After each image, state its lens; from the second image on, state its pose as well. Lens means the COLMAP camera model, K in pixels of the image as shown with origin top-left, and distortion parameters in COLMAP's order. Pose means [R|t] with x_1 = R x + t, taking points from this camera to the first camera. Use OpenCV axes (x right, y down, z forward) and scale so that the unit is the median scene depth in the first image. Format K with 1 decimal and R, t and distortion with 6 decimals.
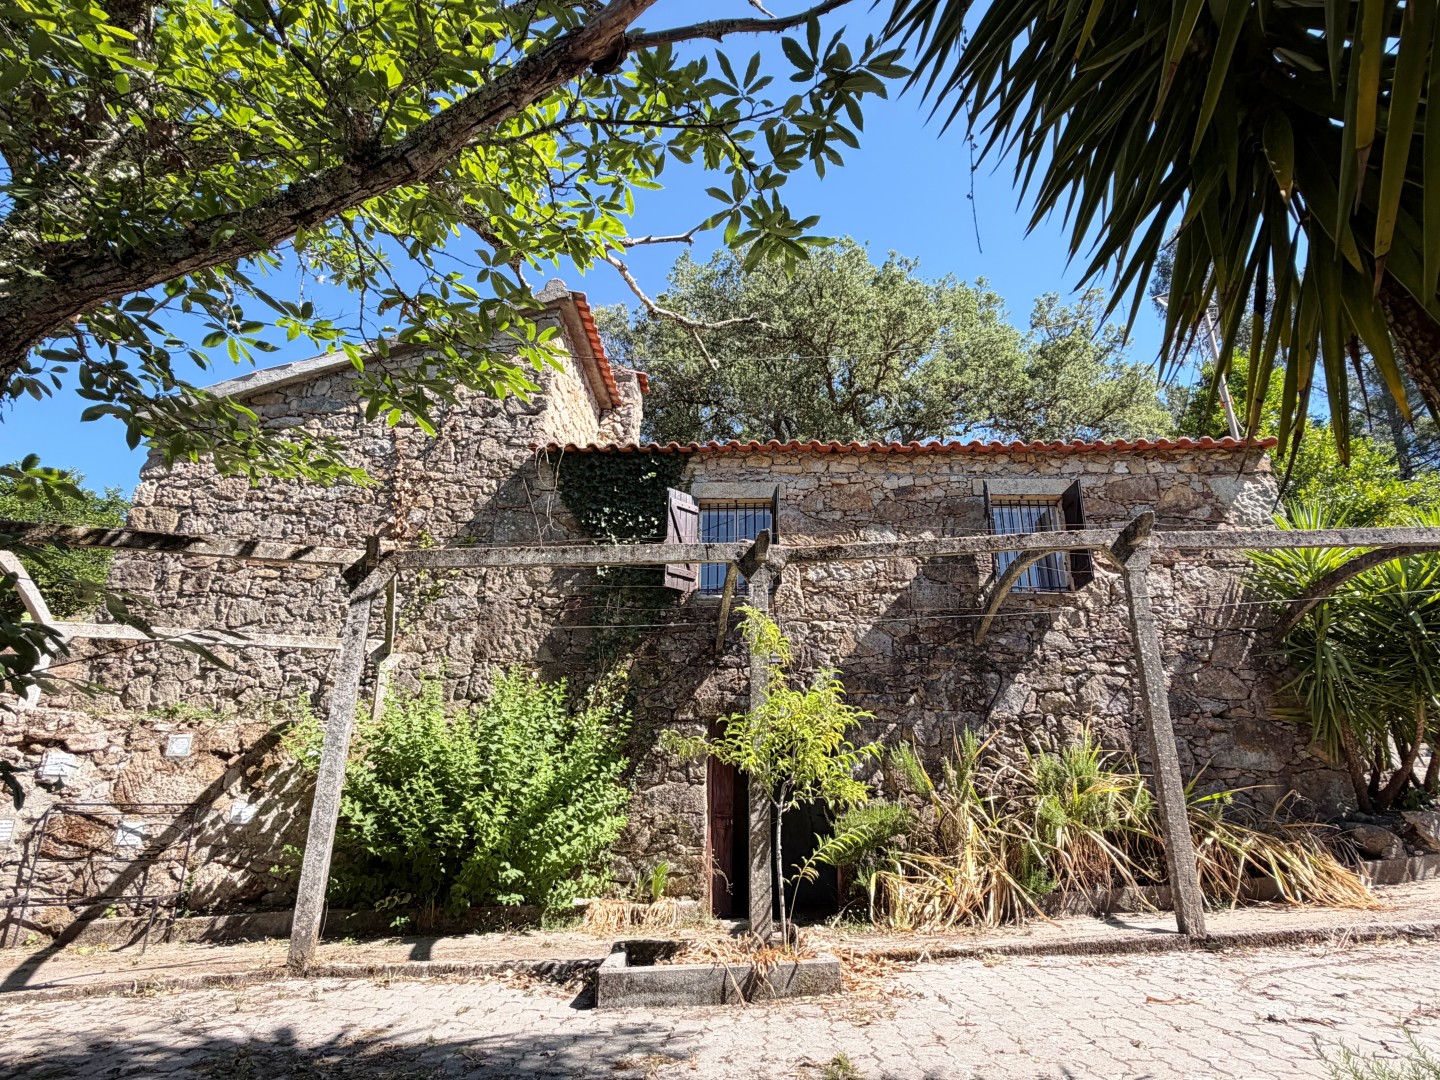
lens RADIAL K [[755.8, 0, 720.6], [0, 755.8, 542.3], [0, 0, 1]] dist [0.002480, 0.000219]
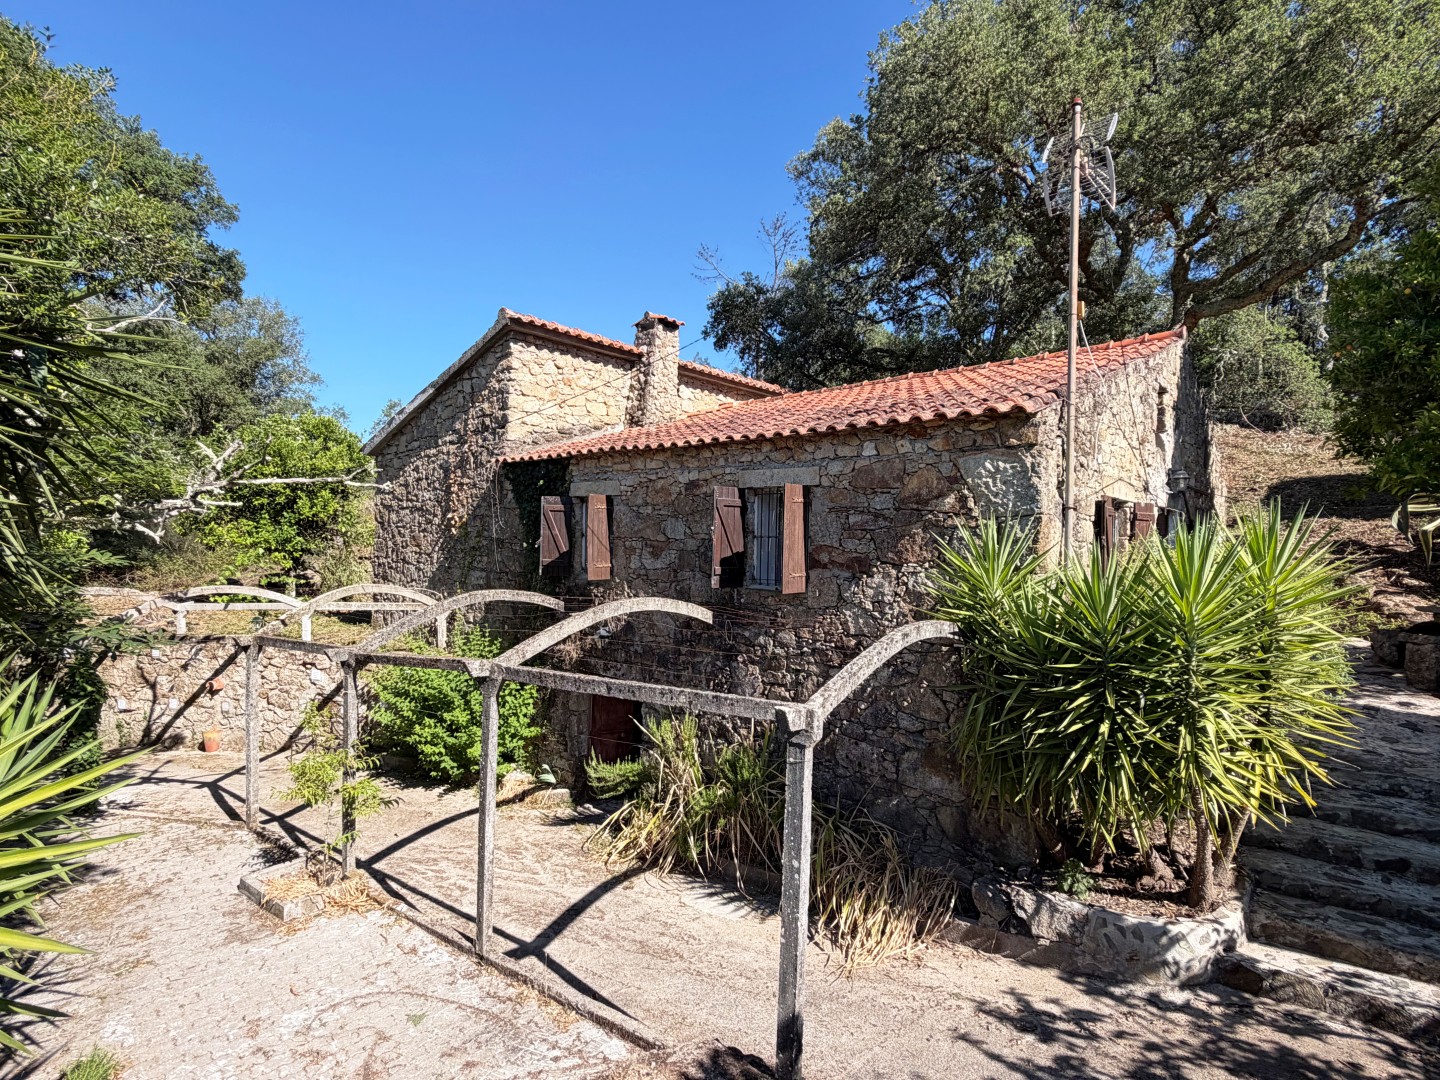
lens RADIAL K [[715.0, 0, 719.0], [0, 715.0, 540.6], [0, 0, 1]] dist [-0.000870, -0.000059]
pose [[0.783099, 0.000203, -0.621896, 0.966099], [0.208404, 0.942093, 0.262732, -0.269599], [0.585938, -0.335351, 0.737710, 0.260988]]
